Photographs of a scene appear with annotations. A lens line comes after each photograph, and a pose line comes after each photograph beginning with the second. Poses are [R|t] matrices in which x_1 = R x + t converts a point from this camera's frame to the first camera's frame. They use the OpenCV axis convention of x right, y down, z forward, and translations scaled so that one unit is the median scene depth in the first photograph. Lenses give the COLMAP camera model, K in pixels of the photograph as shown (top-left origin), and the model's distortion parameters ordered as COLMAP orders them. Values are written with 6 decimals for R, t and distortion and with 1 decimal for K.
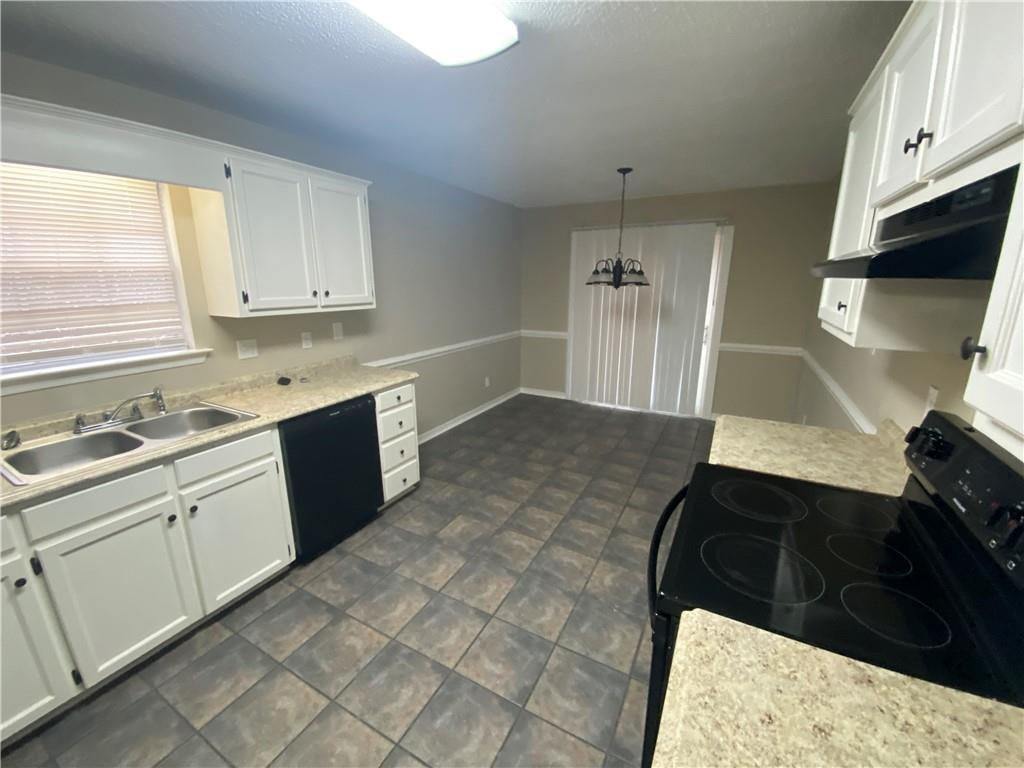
lens RADIAL K [[417.4, 0, 517.0], [0, 417.4, 376.8], [0, 0, 1]] dist [-0.002289, -0.005643]
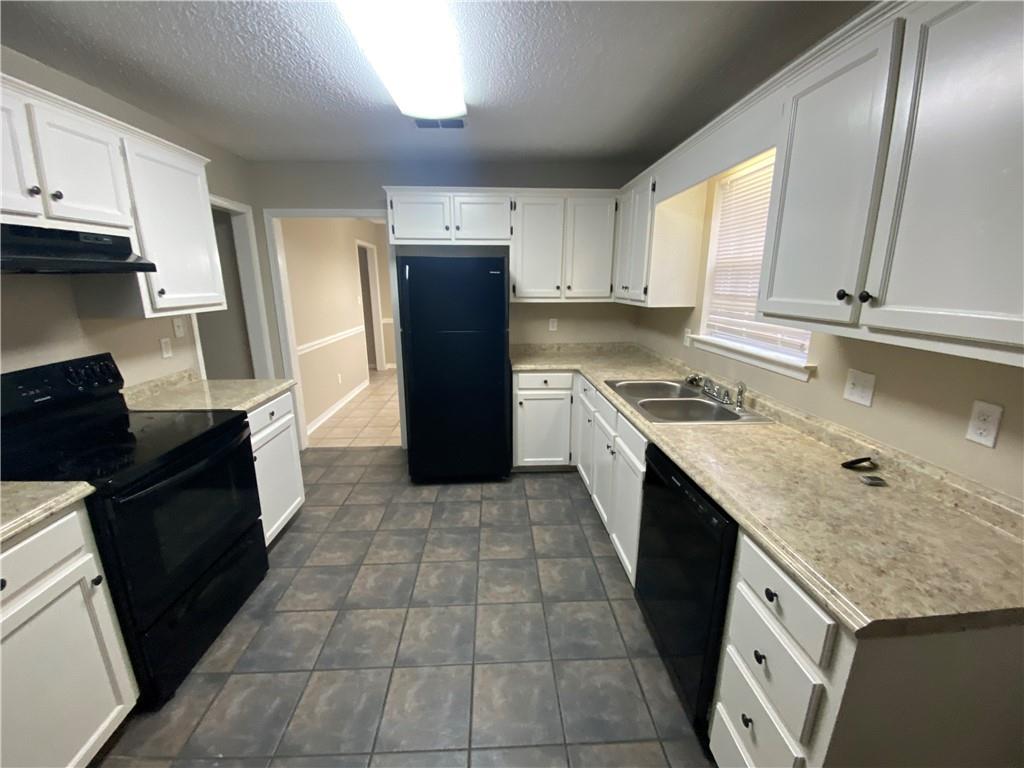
lens RADIAL K [[417.4, 0, 504.1], [0, 417.4, 375.9], [0, 0, 1]] dist [-0.002289, -0.005643]
pose [[-0.868783, 0.115489, -0.481538, 0.086196], [-0.109400, 0.903634, 0.414098, -0.341442], [0.482958, 0.412442, -0.772427, 1.529158]]
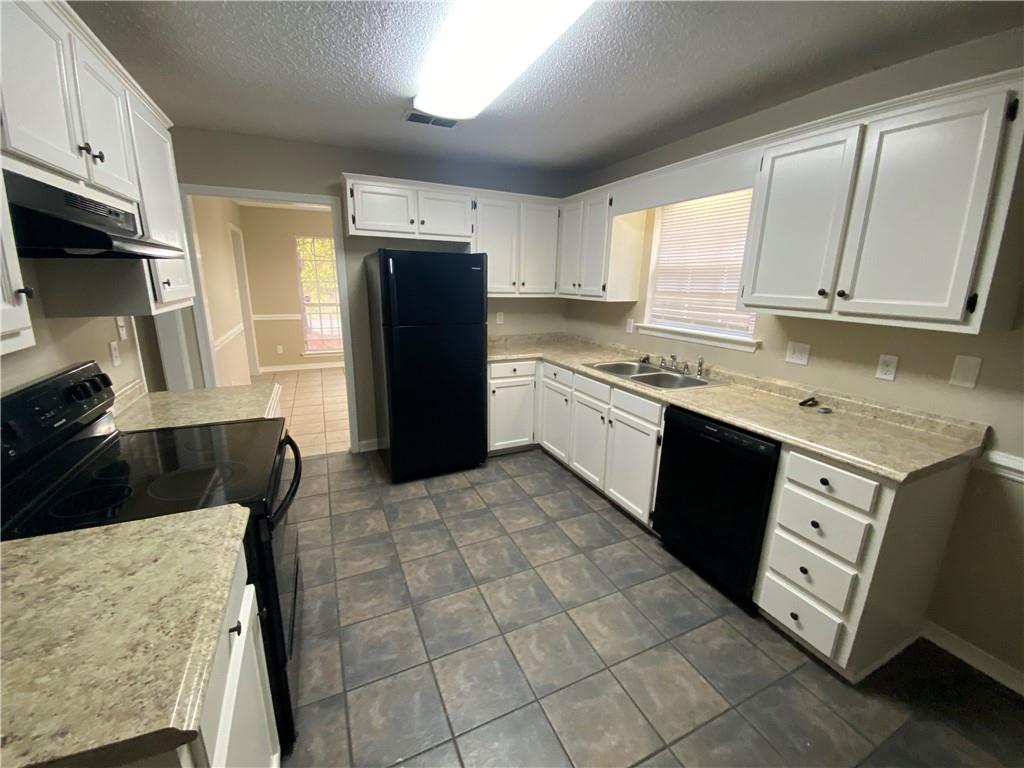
lens RADIAL K [[417.4, 0, 502.7], [0, 417.4, 377.5], [0, 0, 1]] dist [-0.002289, -0.005643]
pose [[-0.616128, 0.175655, -0.767810, 0.552175], [-0.198076, 0.908934, 0.366886, -0.281032], [0.762334, 0.378134, -0.525226, 1.277813]]
